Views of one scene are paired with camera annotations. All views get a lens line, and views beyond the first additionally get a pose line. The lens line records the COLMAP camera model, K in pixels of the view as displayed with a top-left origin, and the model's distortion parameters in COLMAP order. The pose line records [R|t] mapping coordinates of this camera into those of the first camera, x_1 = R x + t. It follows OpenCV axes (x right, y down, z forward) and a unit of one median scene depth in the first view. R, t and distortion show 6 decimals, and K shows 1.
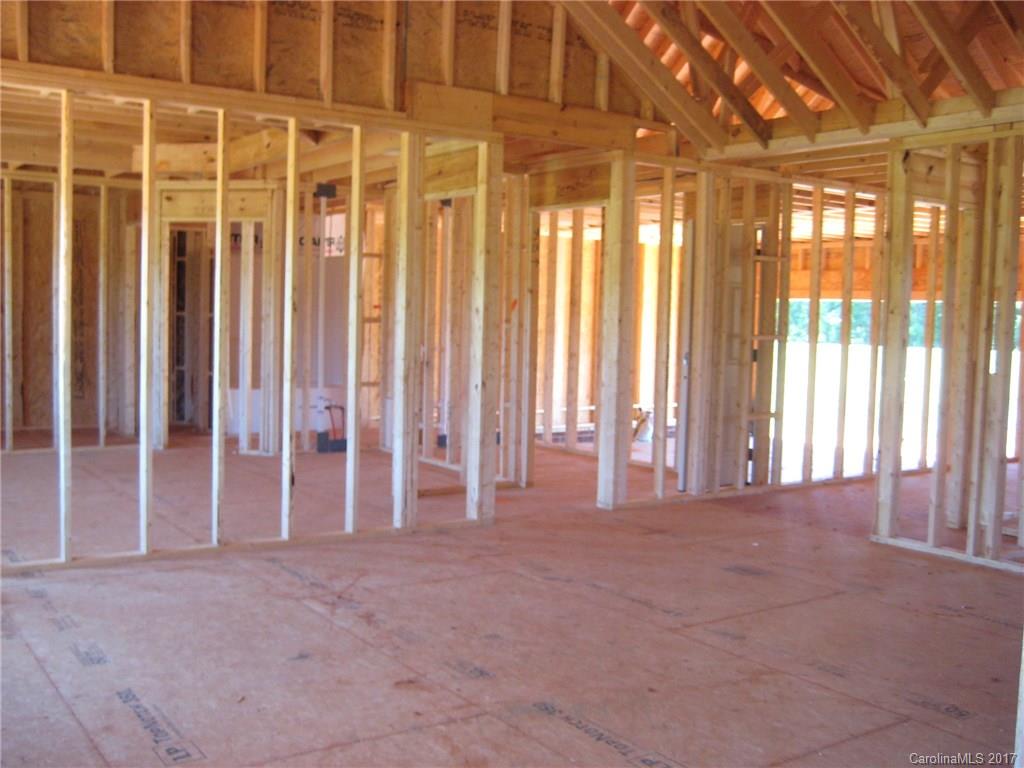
lens RADIAL K [[1066.4, 0, 507.0], [0, 1066.4, 378.9], [0, 0, 1]] dist [-0.154350, 0.204901]
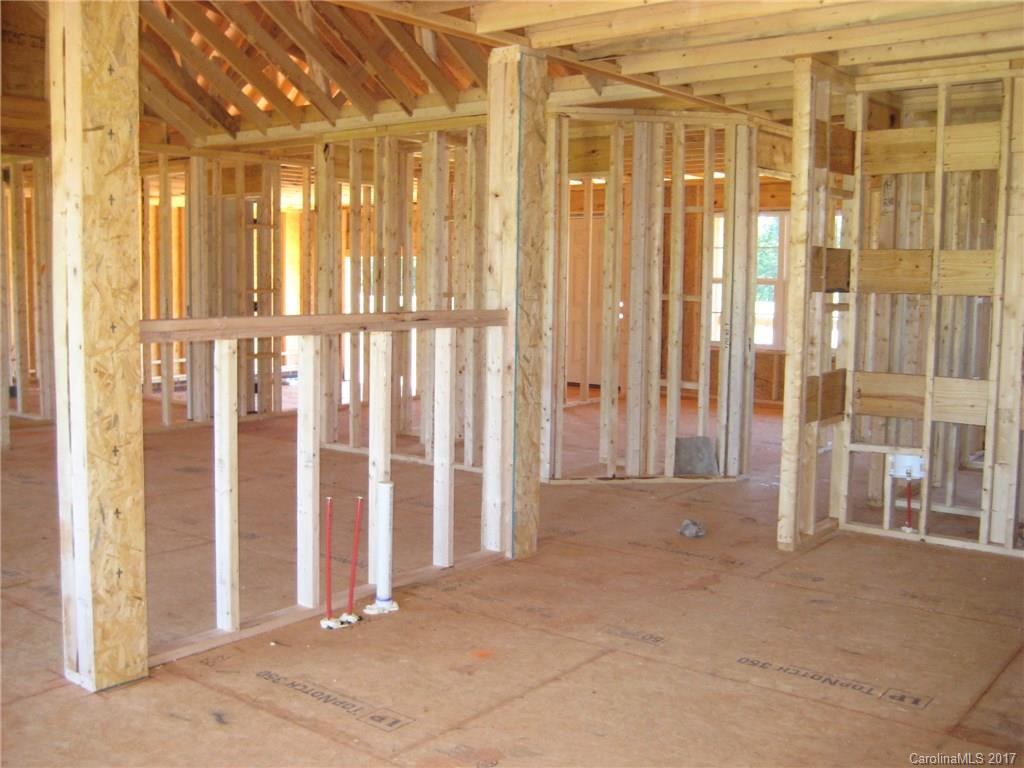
lens RADIAL K [[1066.4, 0, 507.0], [0, 1066.4, 378.9], [0, 0, 1]] dist [-0.154350, 0.204901]
pose [[0.956570, -0.043764, 0.288199, 0.206380], [0.032250, 0.998485, 0.044583, 0.020907], [-0.289713, -0.033352, 0.956532, -0.322209]]
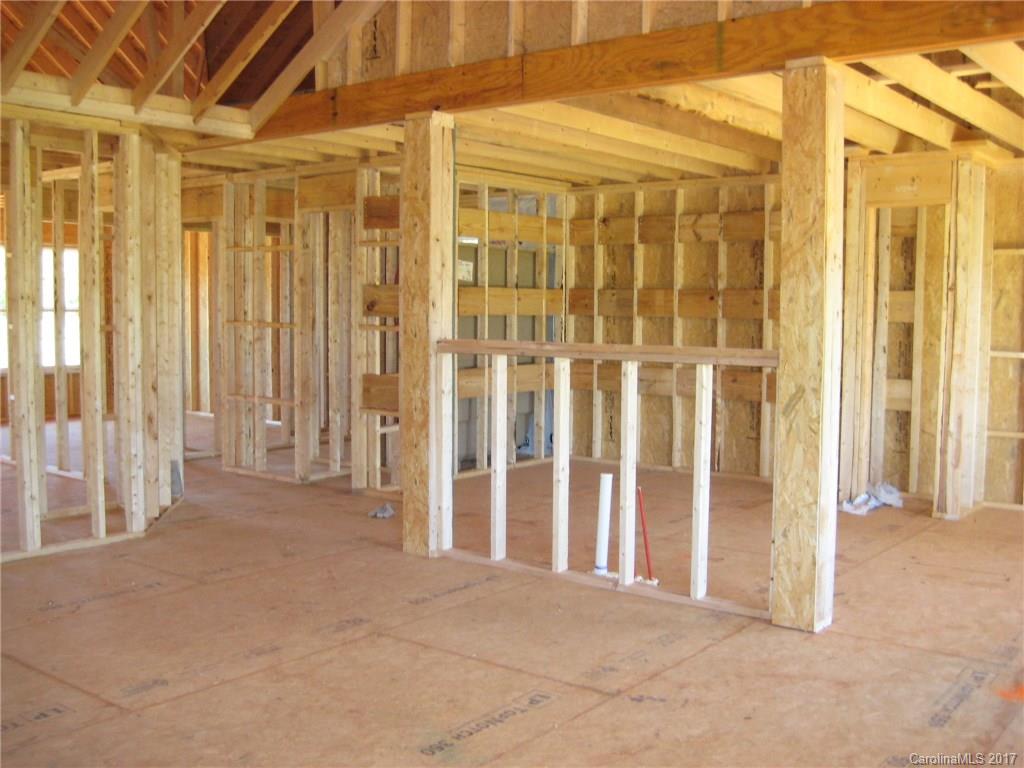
lens RADIAL K [[1066.4, 0, 507.0], [0, 1066.4, 378.9], [0, 0, 1]] dist [-0.154350, 0.204901]
pose [[-0.293764, -0.094006, 0.951244, -0.472356], [0.044911, 0.992696, 0.111972, -0.063227], [-0.954822, 0.075614, -0.287396, 0.672323]]
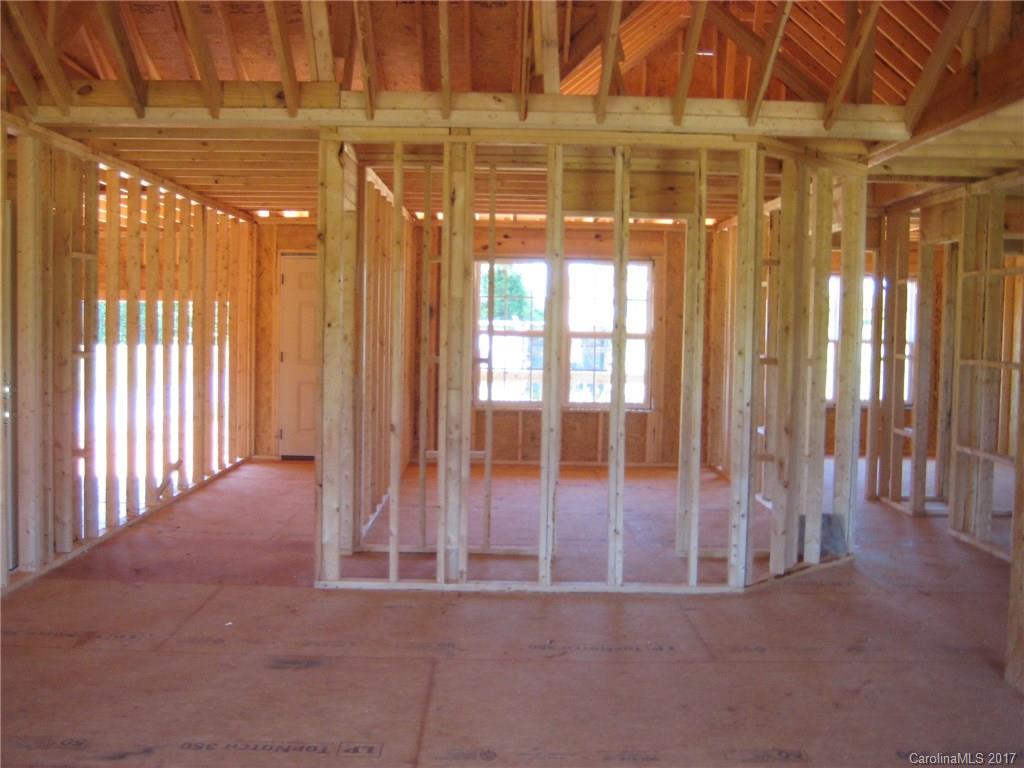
lens RADIAL K [[1066.4, 0, 507.0], [0, 1066.4, 378.9], [0, 0, 1]] dist [-0.154350, 0.204901]
pose [[0.562705, -0.057503, 0.824655, -0.284233], [0.049226, 0.998138, 0.036011, -0.043858], [-0.825191, 0.020331, 0.564488, 0.380432]]
